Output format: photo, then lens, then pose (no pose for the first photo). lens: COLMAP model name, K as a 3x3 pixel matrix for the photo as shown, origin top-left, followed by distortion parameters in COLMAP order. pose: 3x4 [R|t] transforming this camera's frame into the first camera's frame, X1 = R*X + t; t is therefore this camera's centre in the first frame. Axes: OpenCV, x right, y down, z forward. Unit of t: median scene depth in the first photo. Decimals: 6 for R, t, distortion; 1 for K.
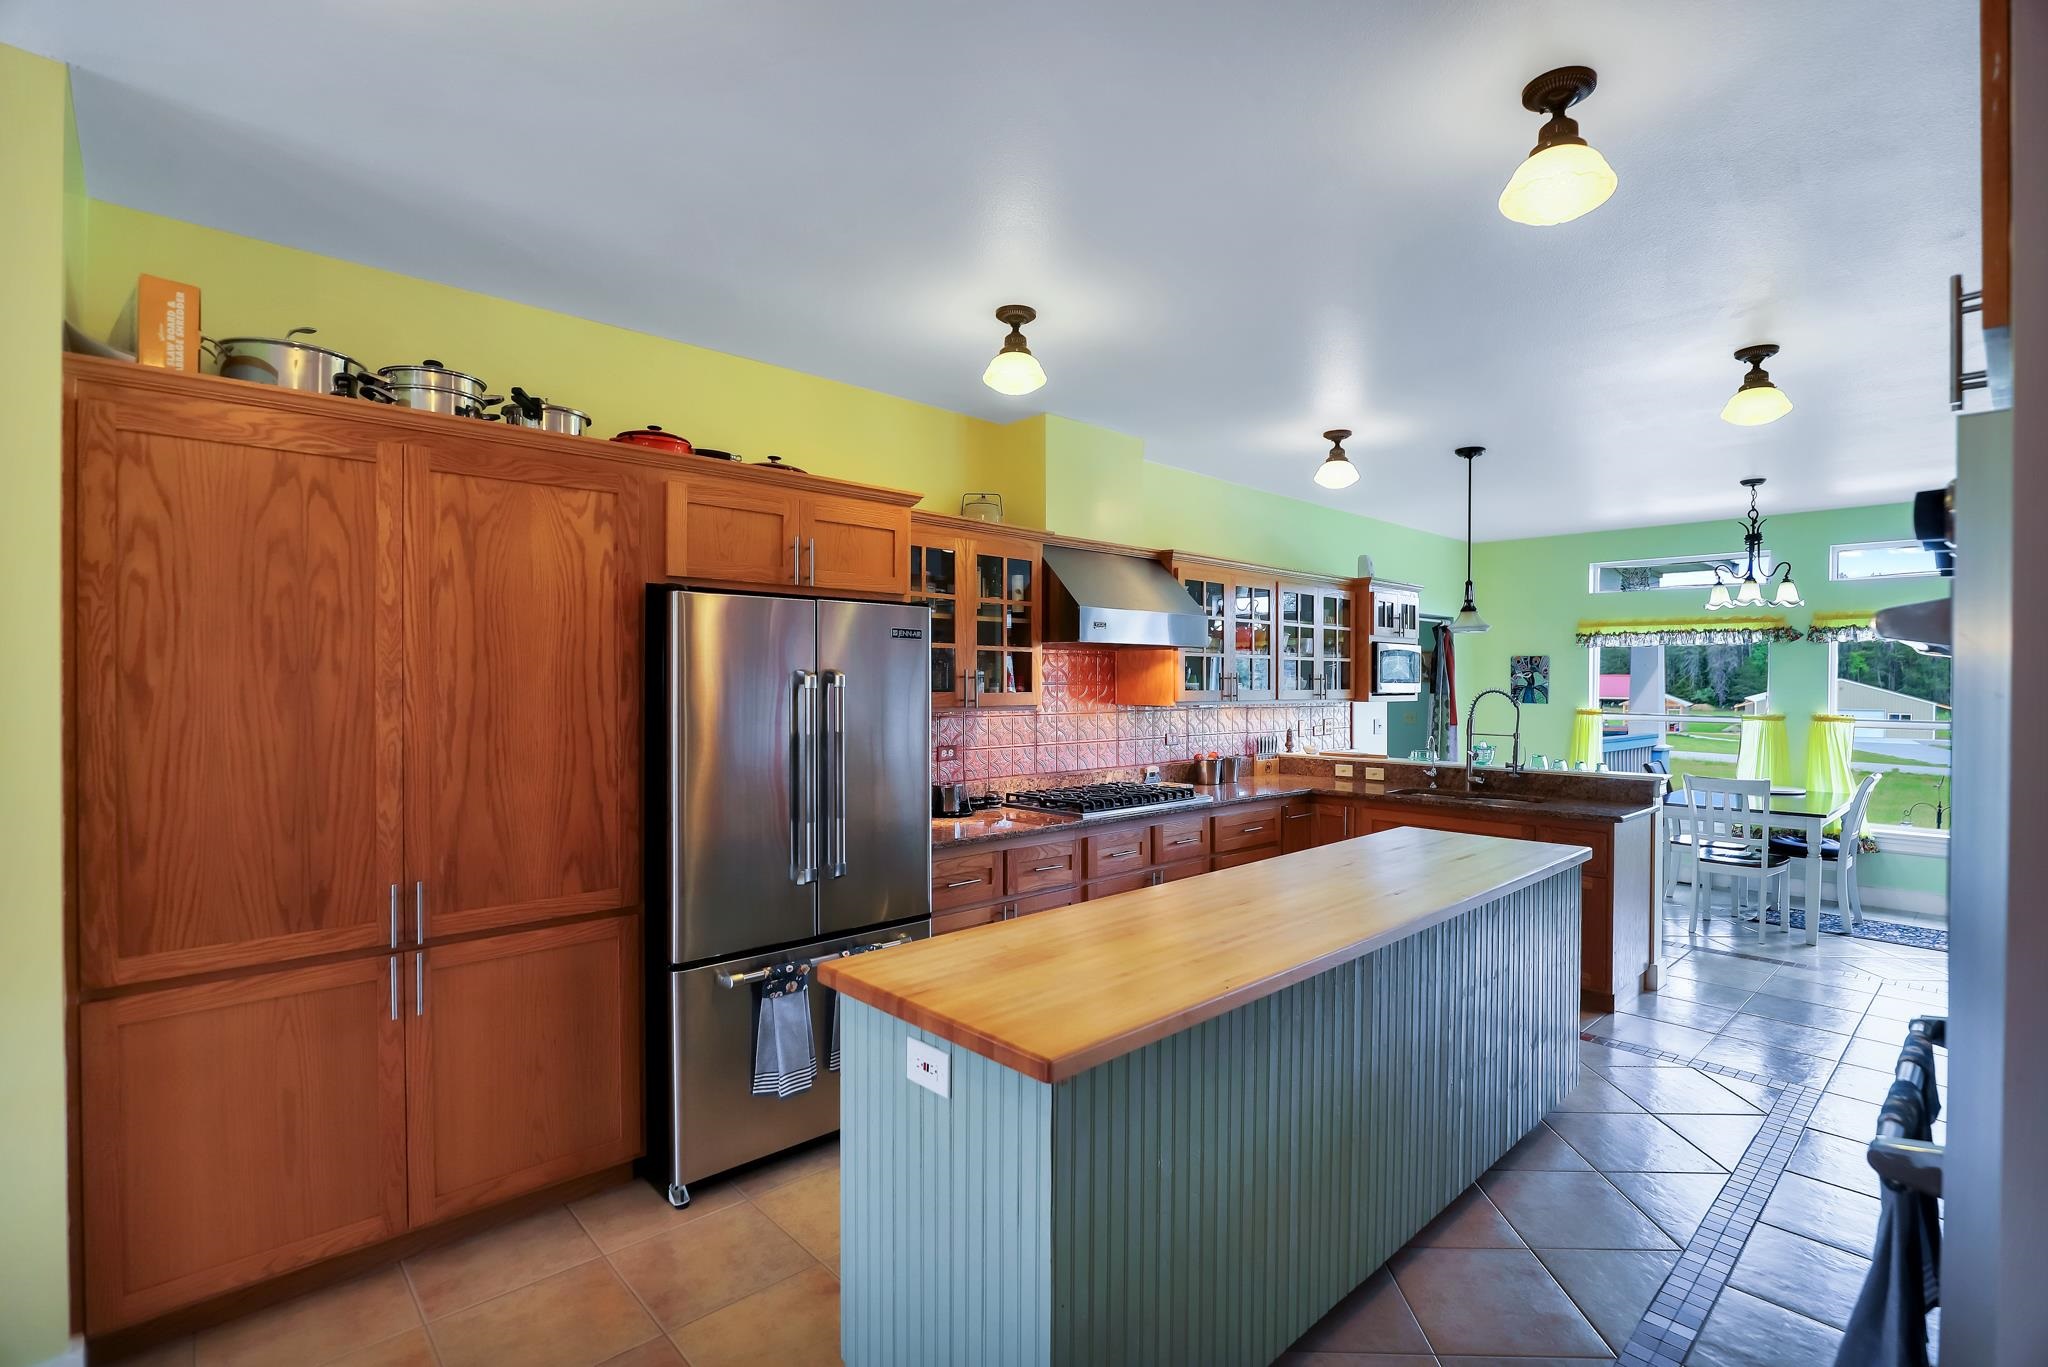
lens RADIAL K [[945.6, 0, 1047.1], [0, 945.6, 687.4], [0, 0, 1]] dist [-0.019160, 0.000360]
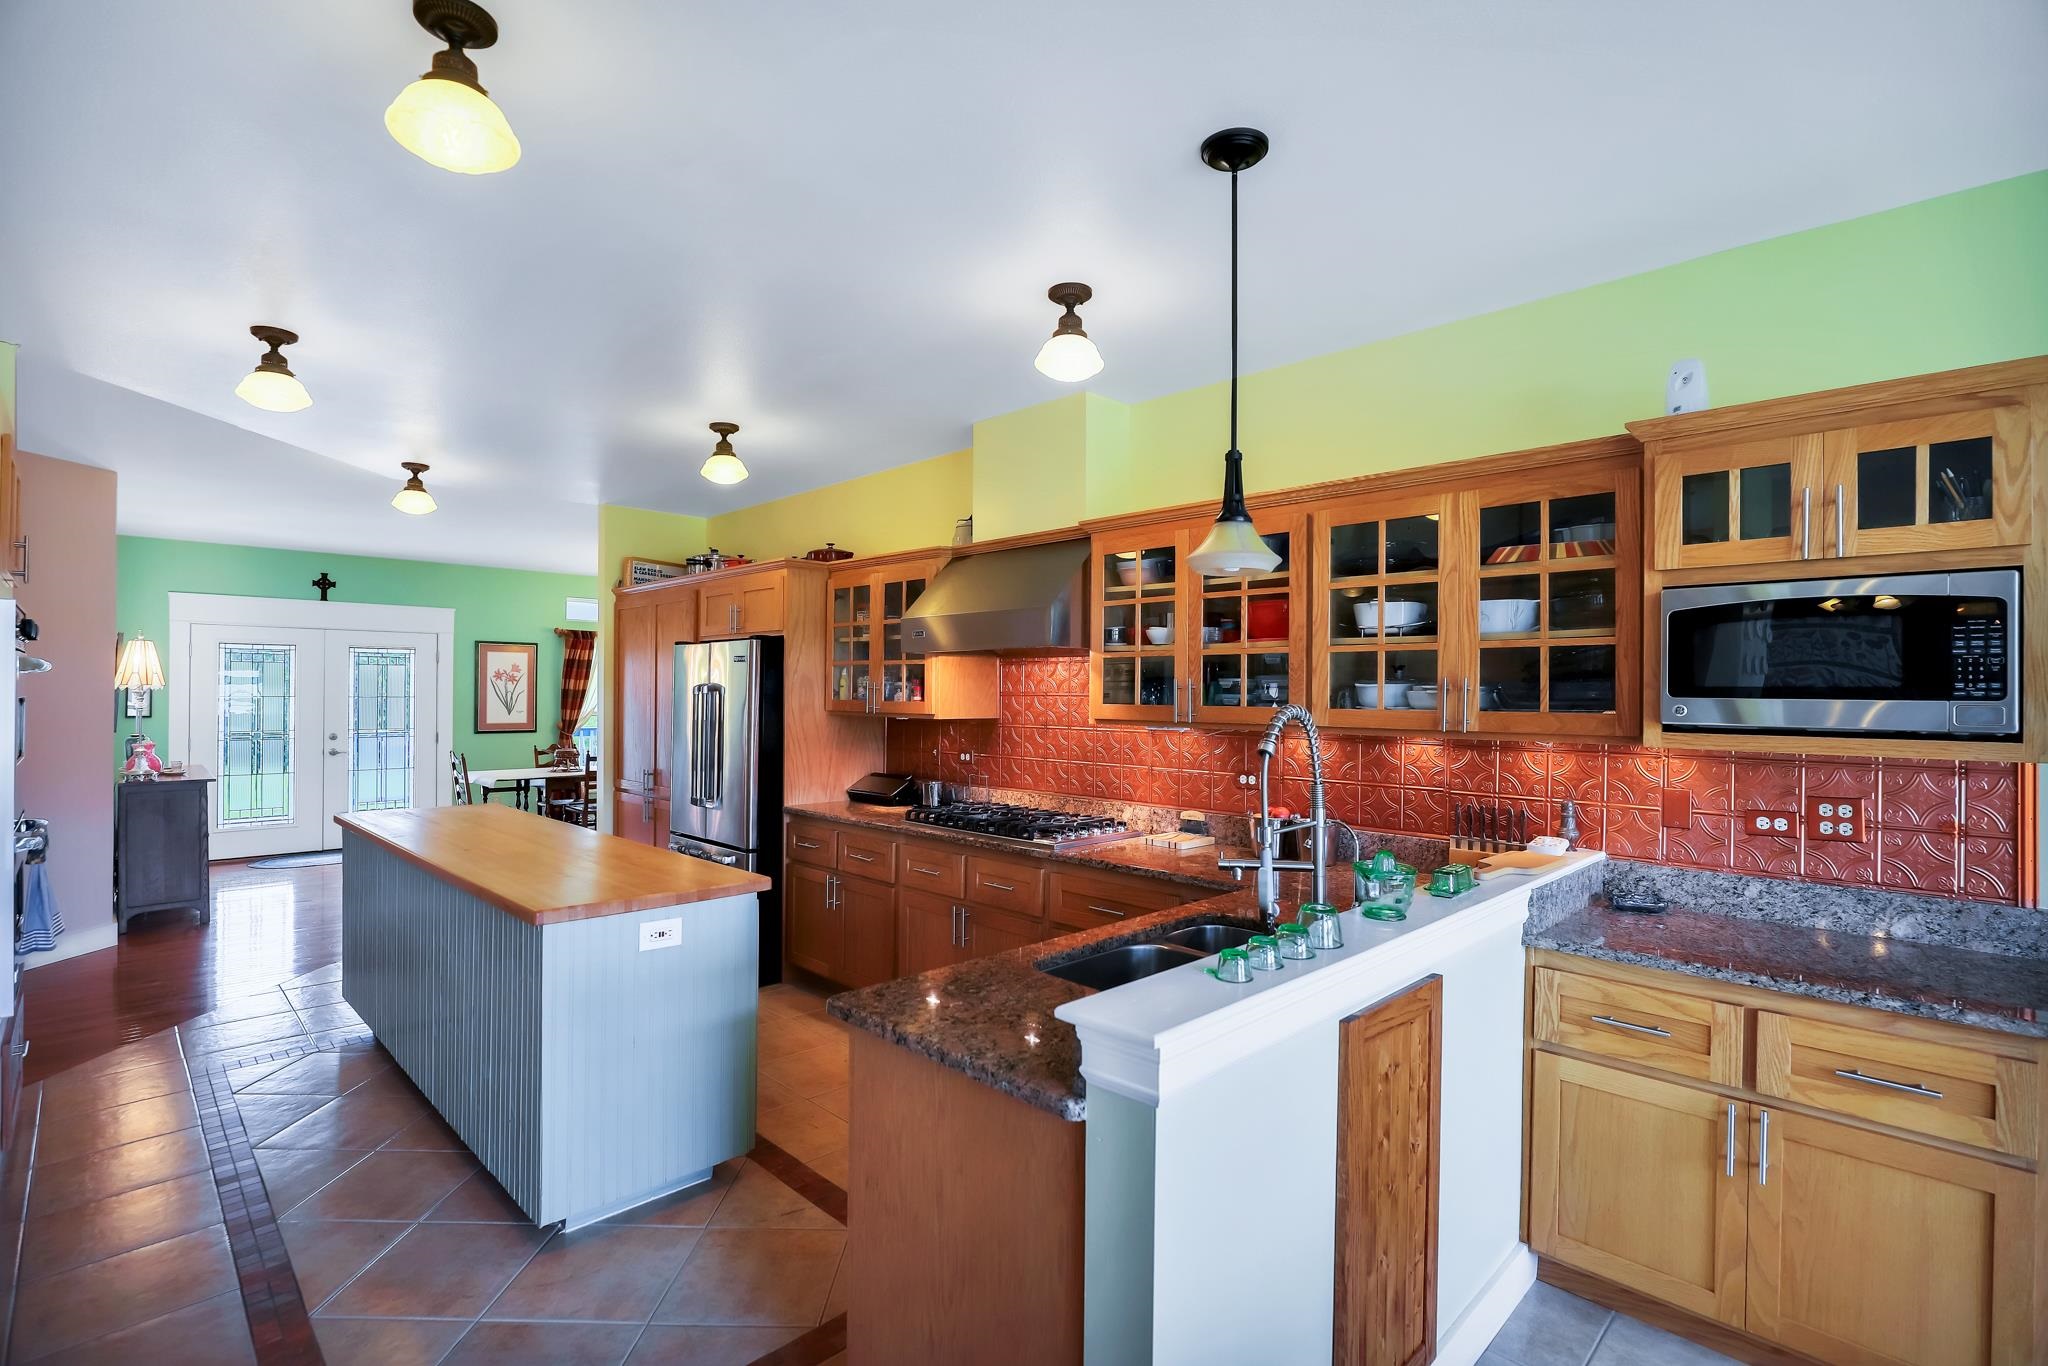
lens RADIAL K [[931.9, 0, 1037.2], [0, 931.9, 685.2], [0, 0, 1]] dist [-0.025601, 0.000330]
pose [[0.042847, -0.012964, -0.998998, 0.860177], [-0.014092, 0.999808, -0.013579, 0.000271], [0.998982, 0.014660, 0.042656, 0.898657]]
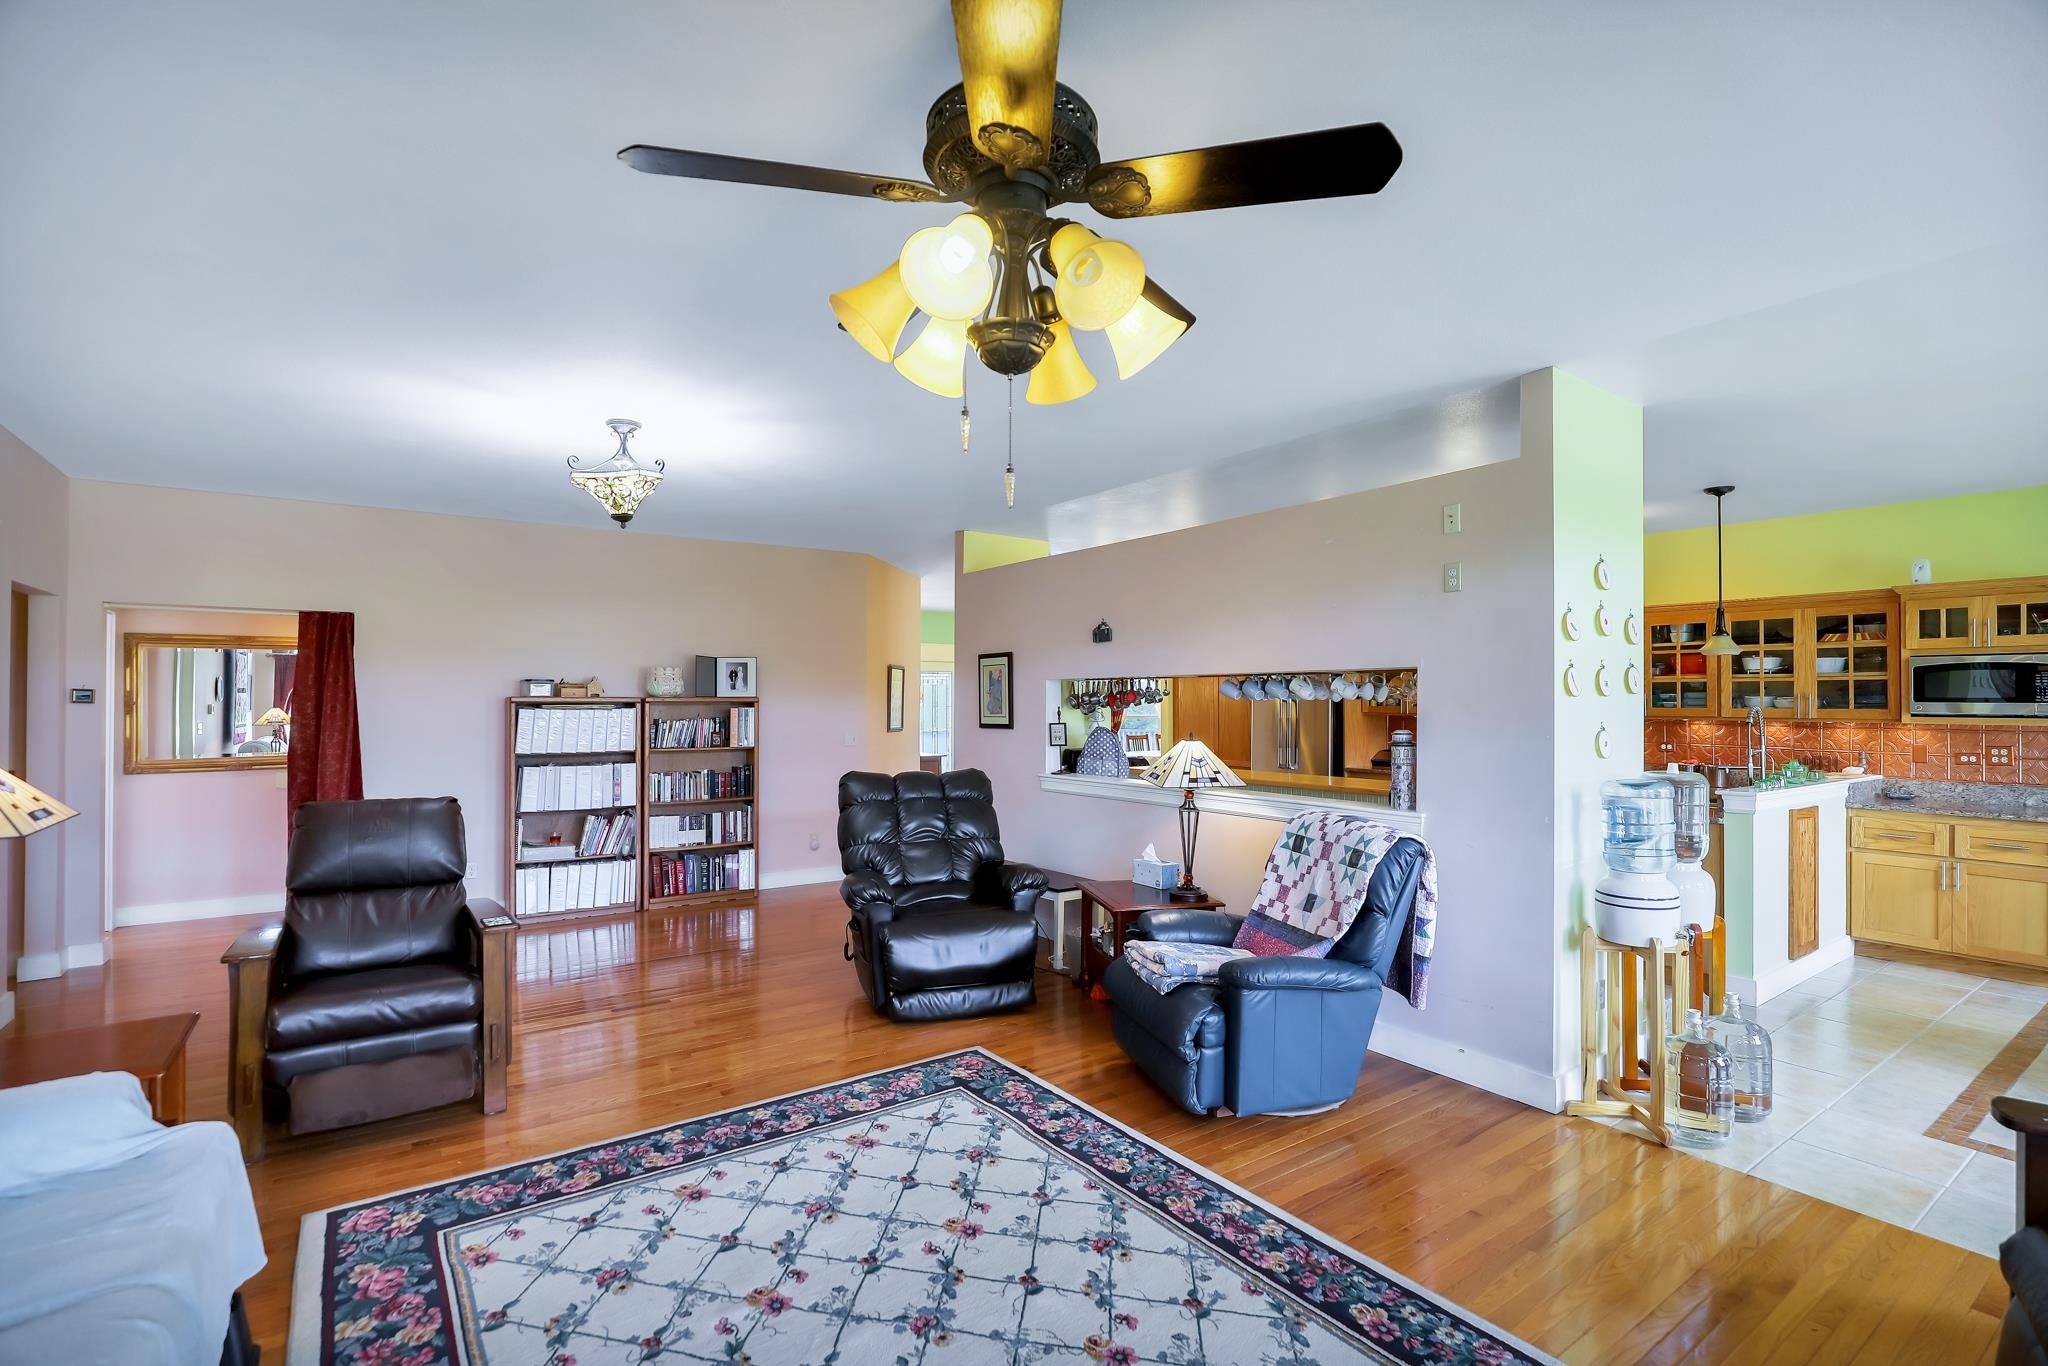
lens RADIAL K [[947.8, 0, 1026.6], [0, 947.8, 688.0], [0, 0, 1]] dist [-0.017790, 0.000791]
pose [[-0.132827, -0.017646, -0.990982, 1.625173], [-0.008786, 0.999823, -0.016626, 0.006300], [0.991100, 0.006498, -0.132958, 0.356309]]
